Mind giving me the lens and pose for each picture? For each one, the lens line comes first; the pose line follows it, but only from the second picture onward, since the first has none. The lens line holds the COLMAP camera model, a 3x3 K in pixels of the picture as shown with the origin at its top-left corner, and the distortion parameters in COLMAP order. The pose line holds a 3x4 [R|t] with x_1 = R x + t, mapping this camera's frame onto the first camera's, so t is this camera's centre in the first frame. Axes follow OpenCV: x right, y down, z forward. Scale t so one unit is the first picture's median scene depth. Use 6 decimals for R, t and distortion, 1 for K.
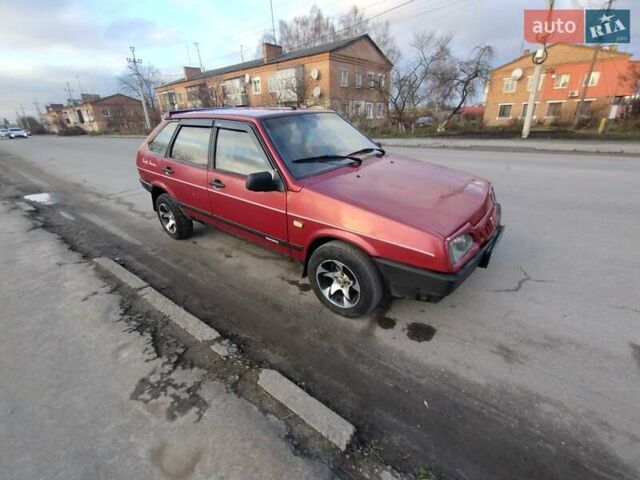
lens RADIAL K [[288.8, 0, 316.2], [0, 288.8, 237.5], [0, 0, 1]] dist [0.002968, 0.000599]
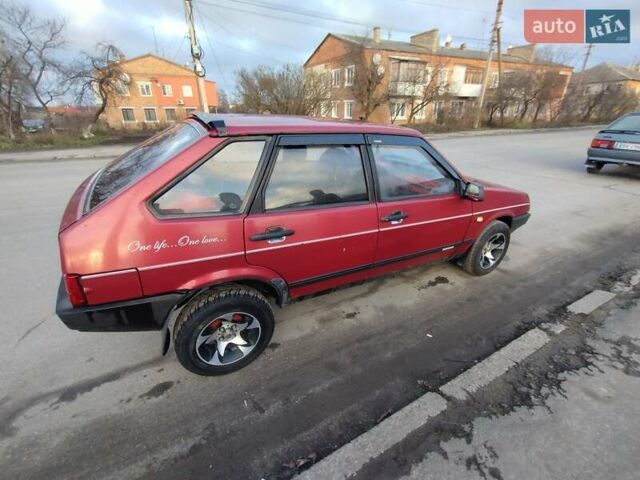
lens RADIAL K [[283.7, 0, 320.0], [0, 283.7, 240.0], [0, 0, 1]] dist [0.002980, 0.000594]
pose [[0.388594, -0.348284, 0.853049, -0.172892], [0.344195, 0.913658, 0.216237, -0.058108], [-0.854708, 0.209587, 0.474919, 0.132070]]
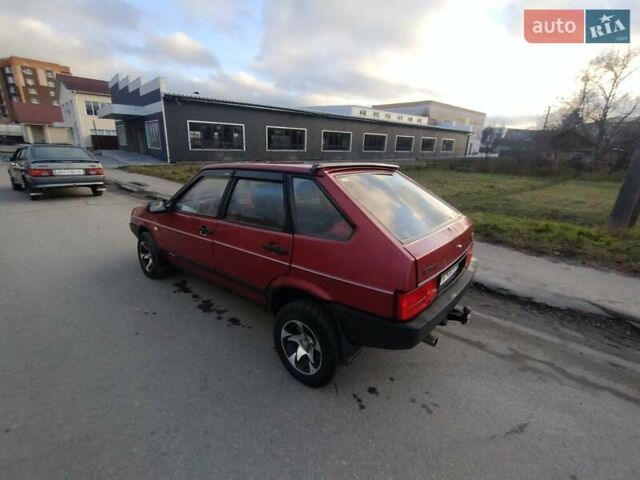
lens RADIAL K [[281.6, 0, 313.8], [0, 281.6, 244.0], [0, 0, 1]] dist [0.001412, 0.001159]
pose [[-0.999246, -0.002382, 0.038751, -0.056872], [0.024083, 0.744841, 0.666807, -0.159803], [-0.030452, 0.667237, -0.744222, 0.346700]]
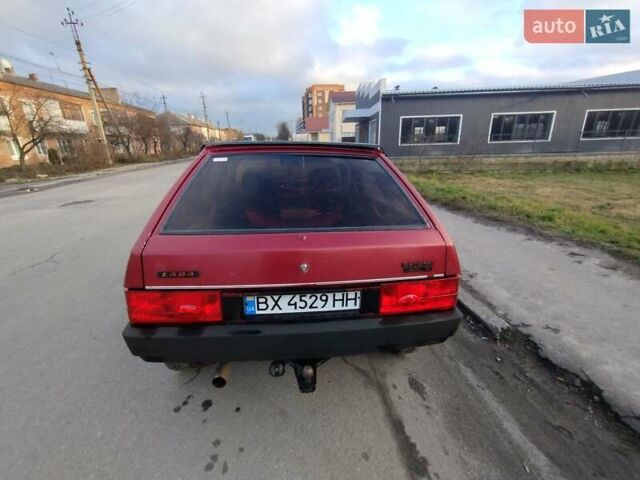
lens RADIAL K [[279.9, 0, 315.8], [0, 279.9, 242.8], [0, 0, 1]] dist [0.002488, 0.000592]
pose [[-0.699763, -0.189943, 0.688660, -0.163446], [0.321881, 0.776769, 0.541316, -0.122312], [-0.637749, 0.600460, -0.482415, 0.287651]]
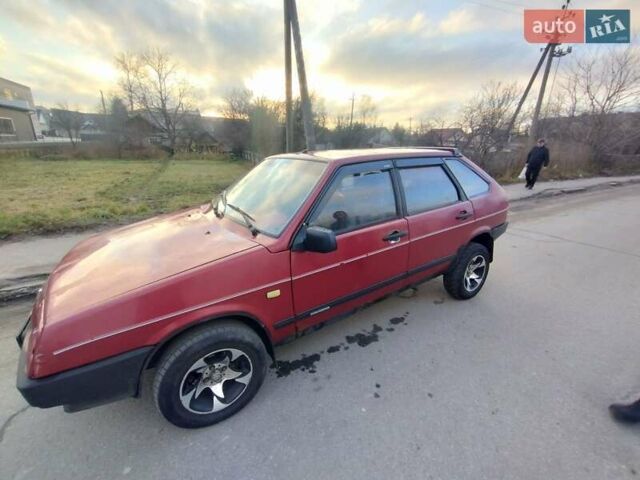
lens RADIAL K [[283.7, 0, 320.0], [0, 283.7, 240.0], [0, 0, 1]] dist [0.002980, 0.000594]
pose [[-0.321998, 0.333177, -0.886177, 0.132035], [-0.380871, 0.811357, 0.443438, -0.108030], [0.866750, 0.480305, -0.134357, 0.219933]]
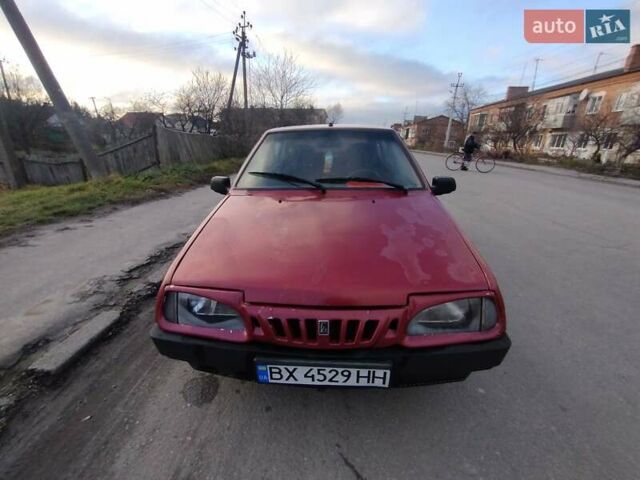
lens RADIAL K [[281.6, 0, 313.8], [0, 281.6, 244.0], [0, 0, 1]] dist [0.001412, 0.001159]
pose [[0.562910, 0.339088, -0.753759, 0.122802], [-0.363981, 0.920477, 0.142265, -0.035004], [0.742058, 0.194272, 0.641567, 0.077738]]
